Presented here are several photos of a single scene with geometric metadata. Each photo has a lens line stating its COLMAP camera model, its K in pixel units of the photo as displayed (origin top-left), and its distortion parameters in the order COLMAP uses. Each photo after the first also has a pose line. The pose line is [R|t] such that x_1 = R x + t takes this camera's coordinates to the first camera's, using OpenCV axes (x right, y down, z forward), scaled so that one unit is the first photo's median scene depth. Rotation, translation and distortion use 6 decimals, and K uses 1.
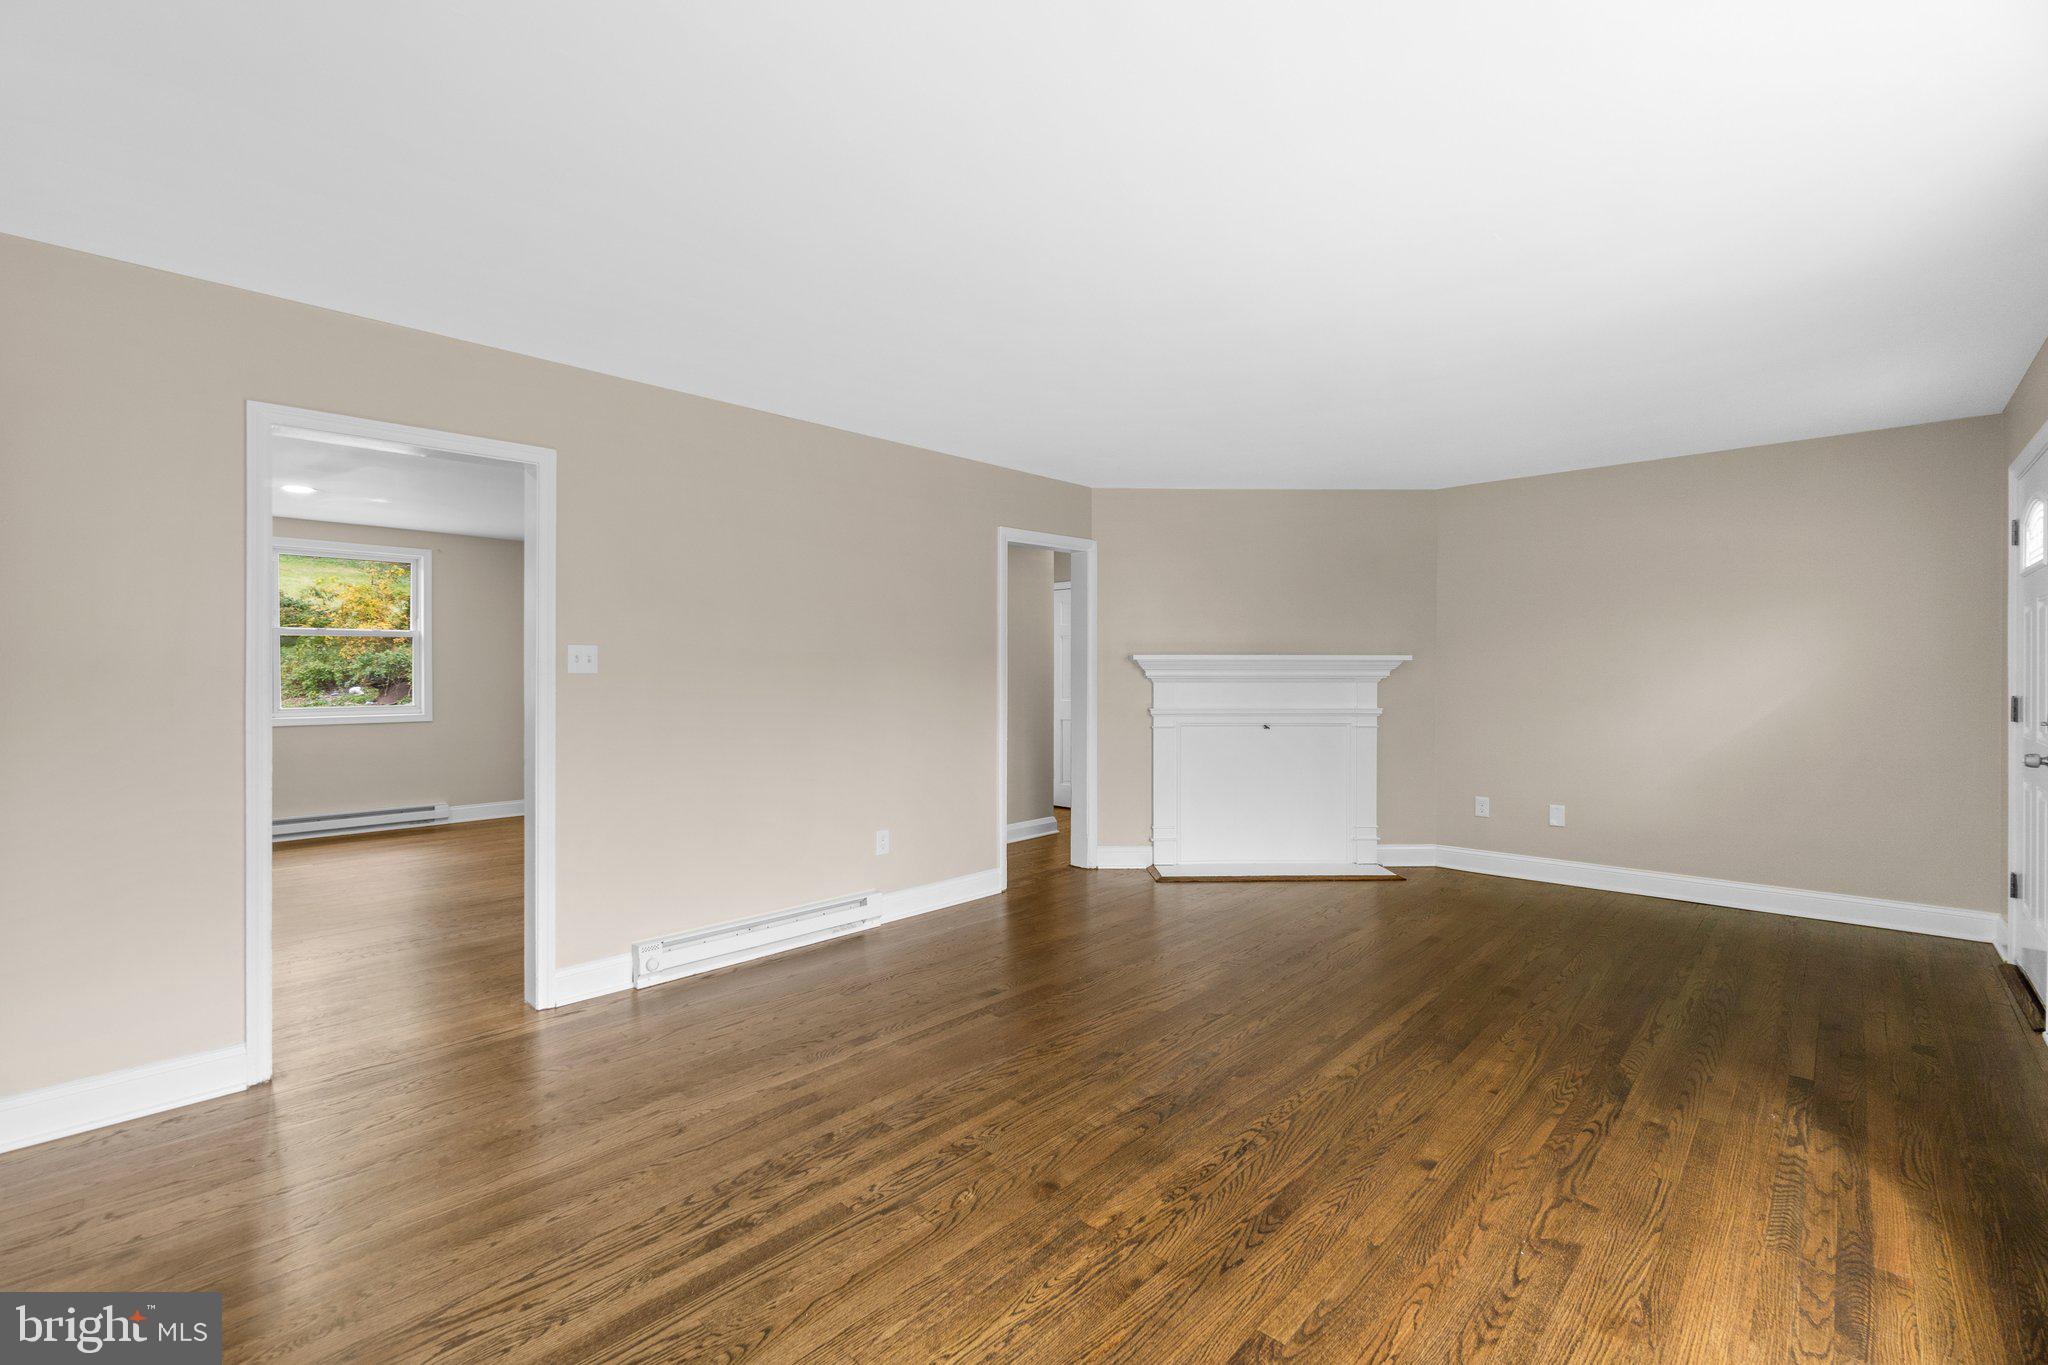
lens RADIAL K [[888.2, 0, 1012.7], [0, 888.2, 671.1], [0, 0, 1]] dist [-0.001438, -0.000307]
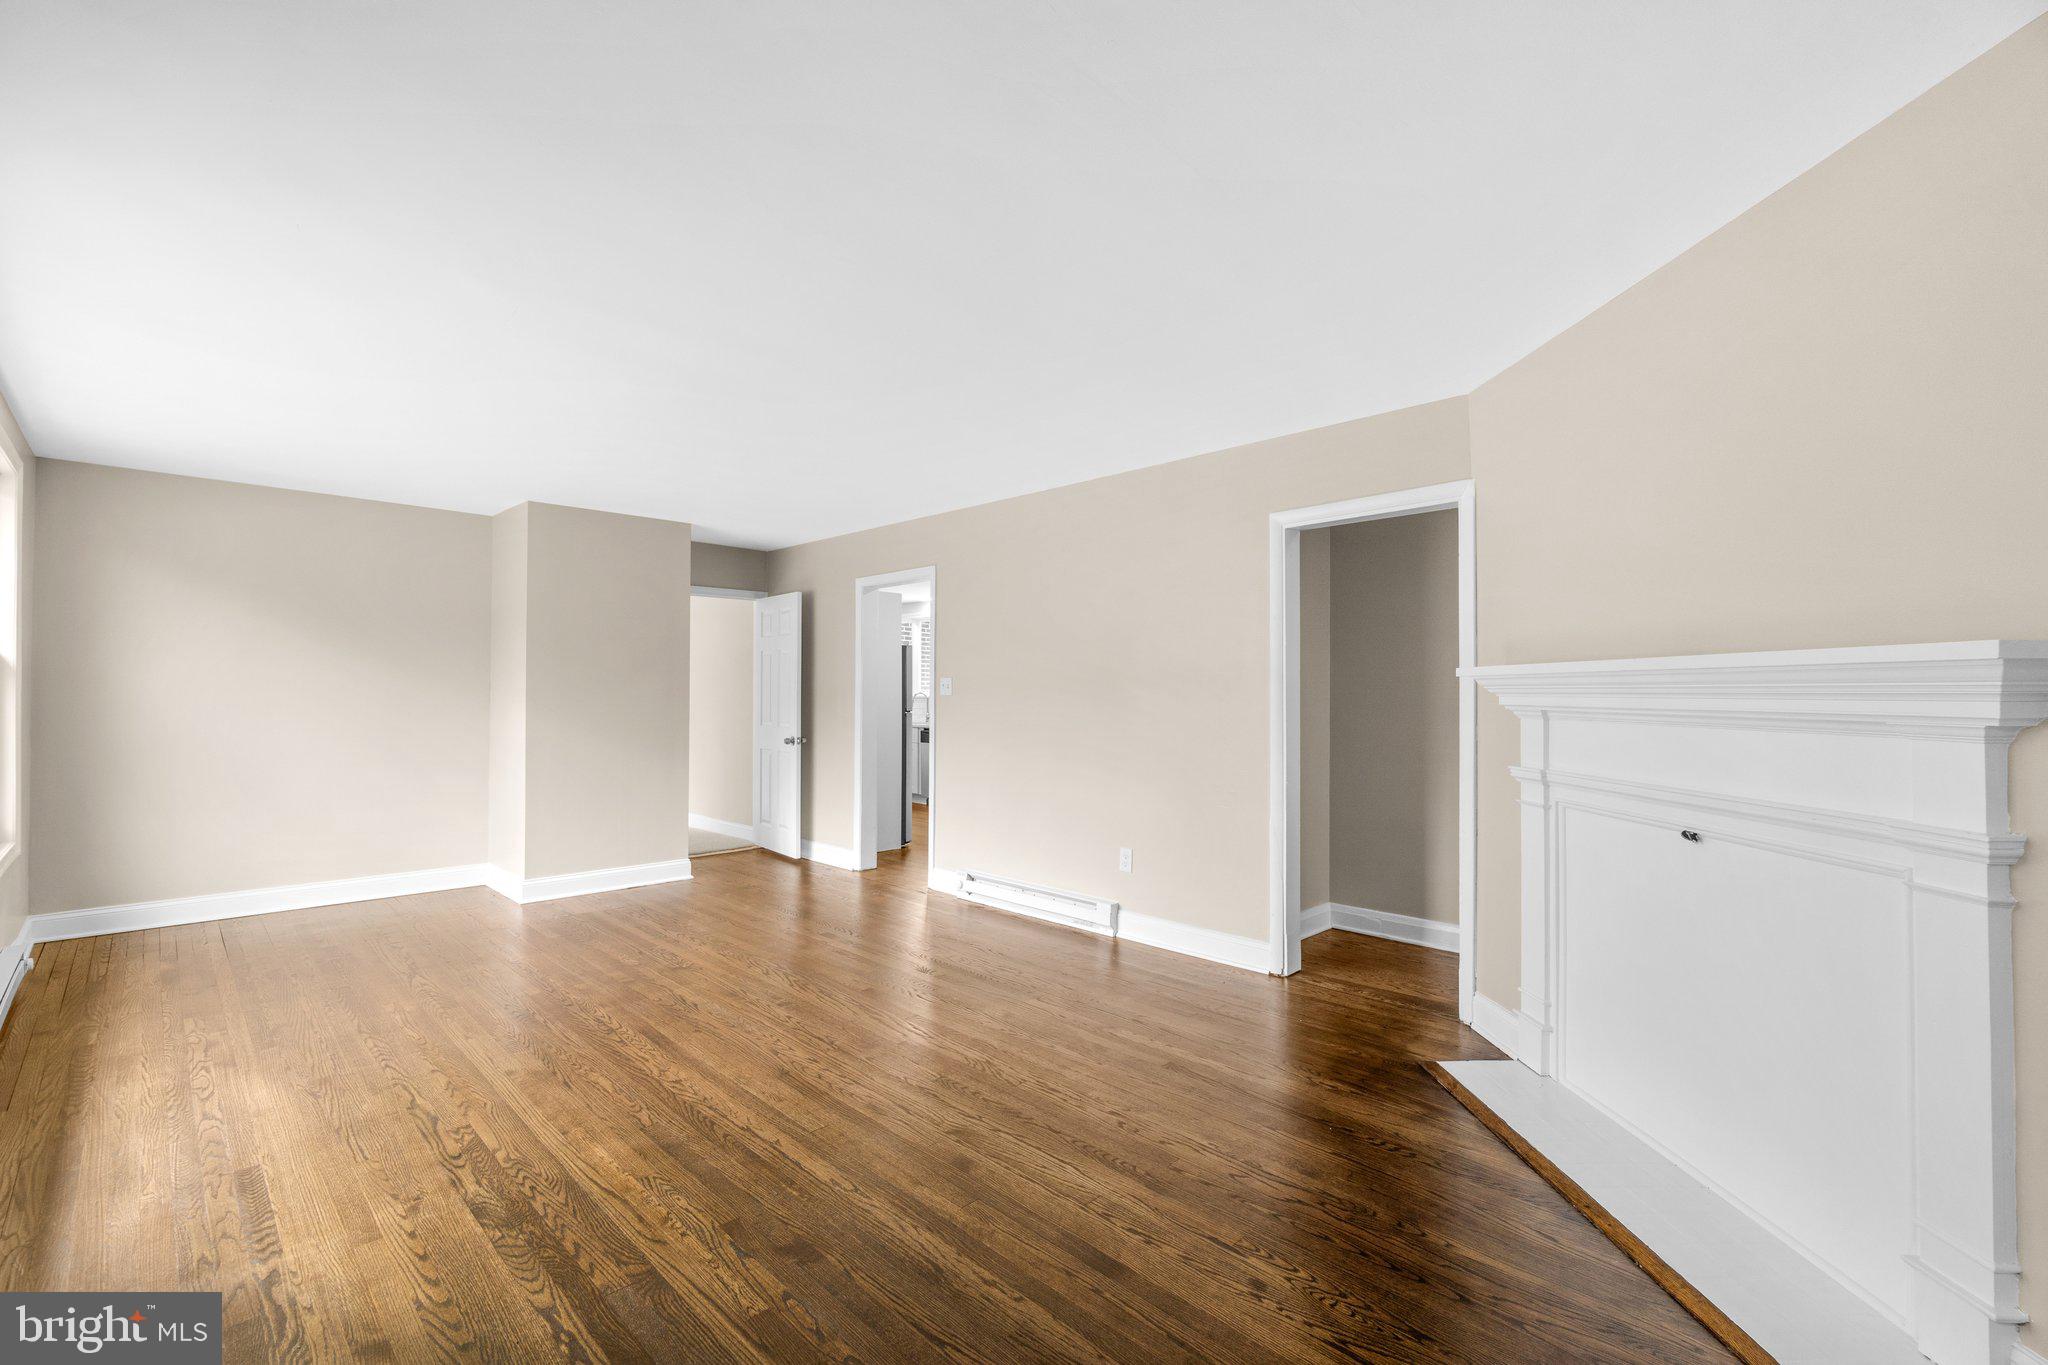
lens RADIAL K [[877.9, 0, 1024.0], [0, 877.9, 682.5], [0, 0, 1]] dist [-0.010794, 0.000006]
pose [[-0.022543, -0.012883, -0.999663, 1.241486], [-0.003692, 0.999911, -0.012803, -0.001433], [0.999739, 0.003402, -0.022589, 1.270758]]
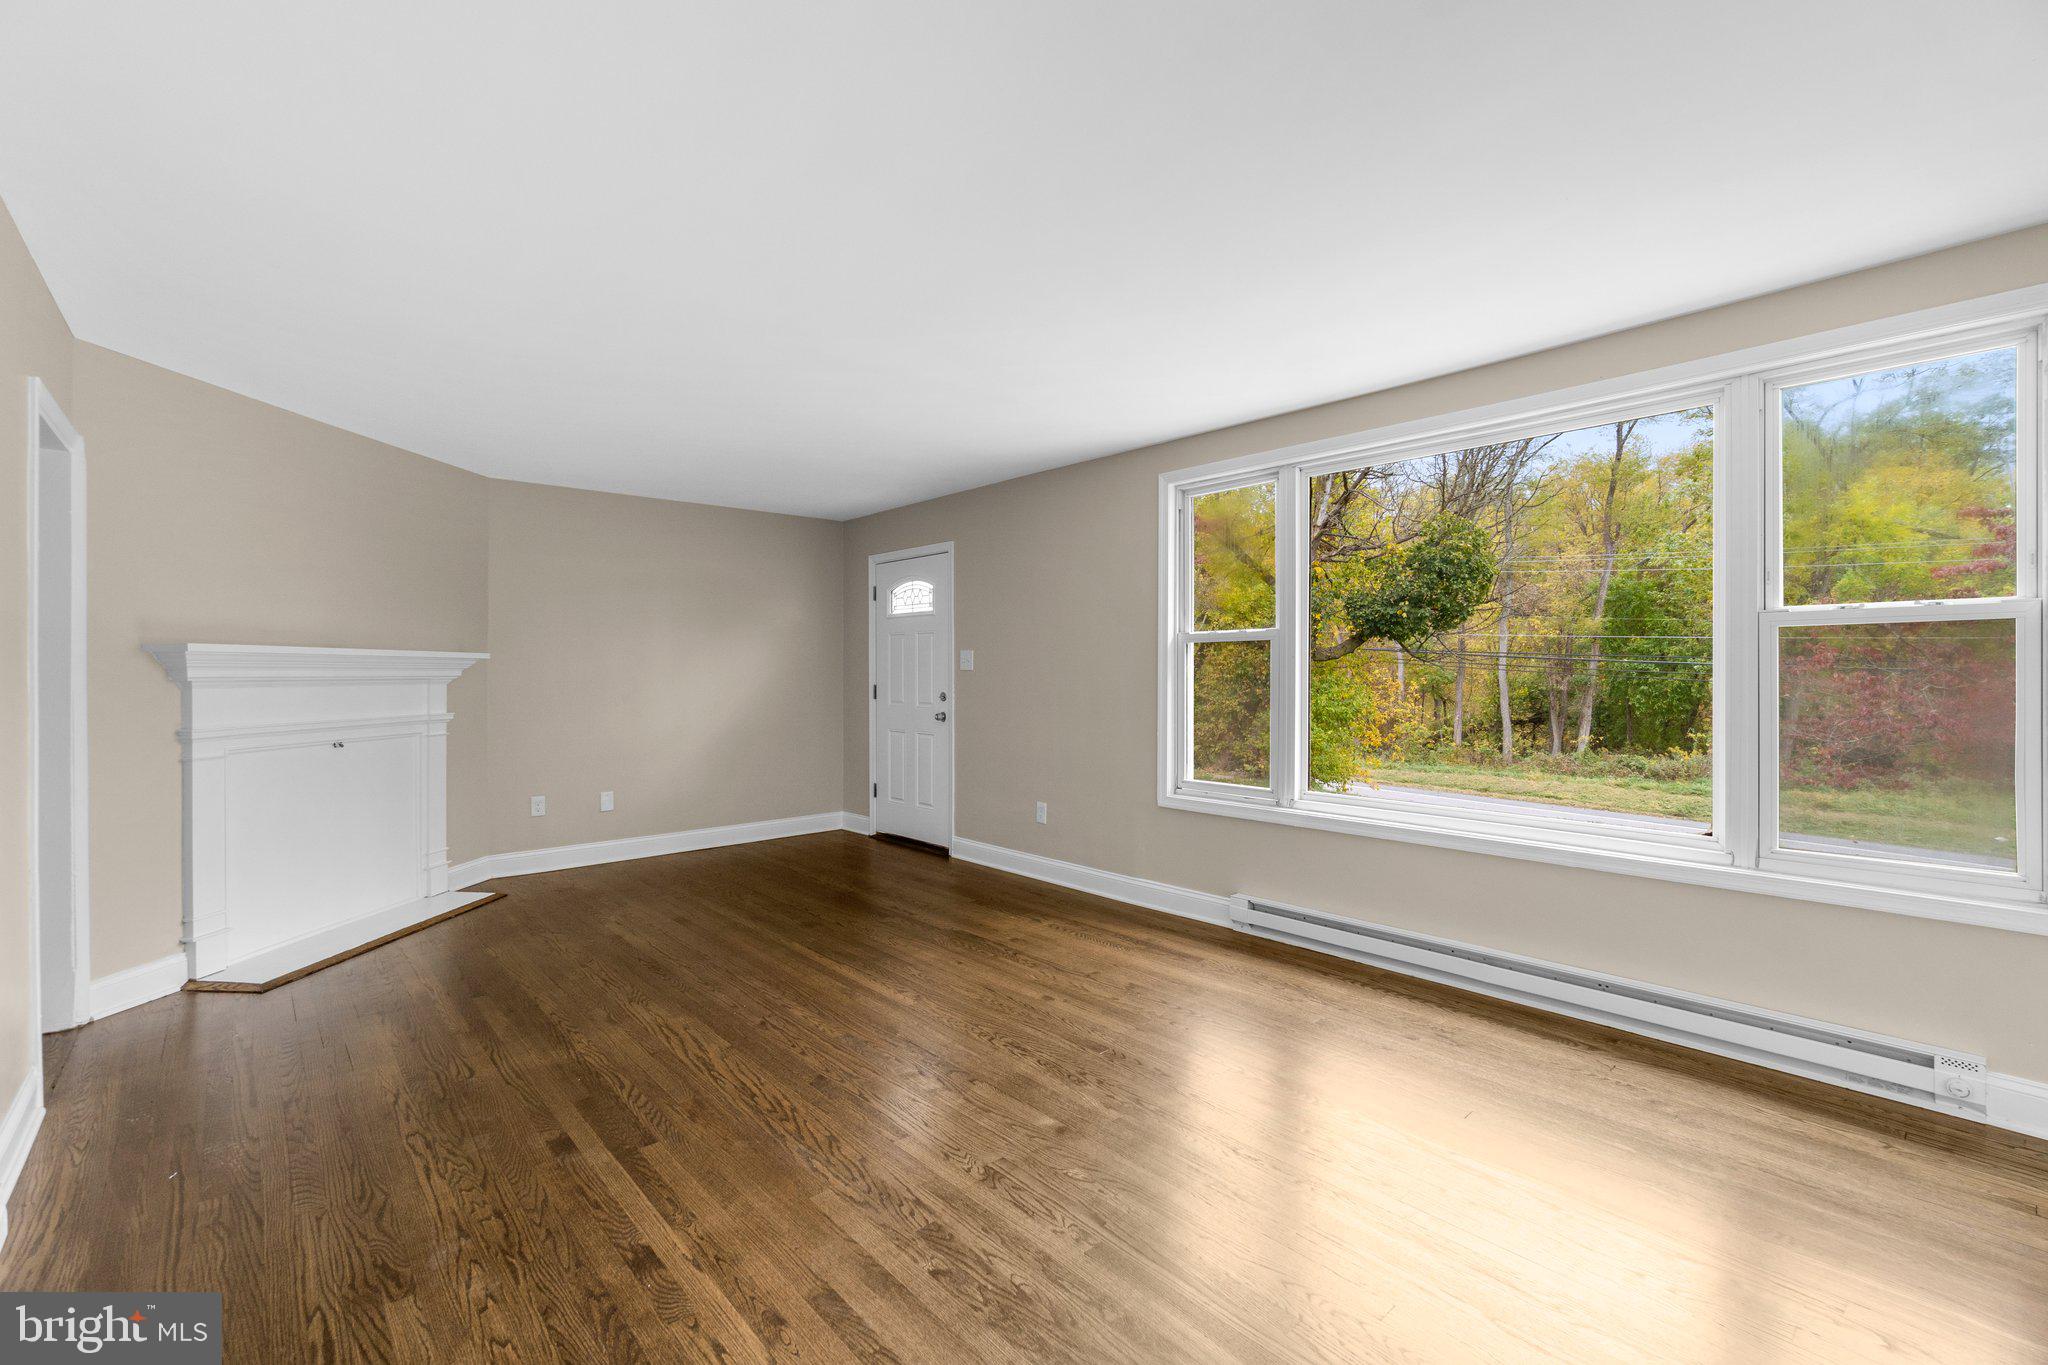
lens RADIAL K [[877.9, 0, 1024.0], [0, 877.9, 682.5], [0, 0, 1]] dist [-0.010794, 0.000006]
pose [[0.080196, -0.010701, 0.996722, -0.717074], [0.001346, 0.999943, 0.010627, 0.005750], [-0.996778, 0.000490, 0.080206, 0.657349]]
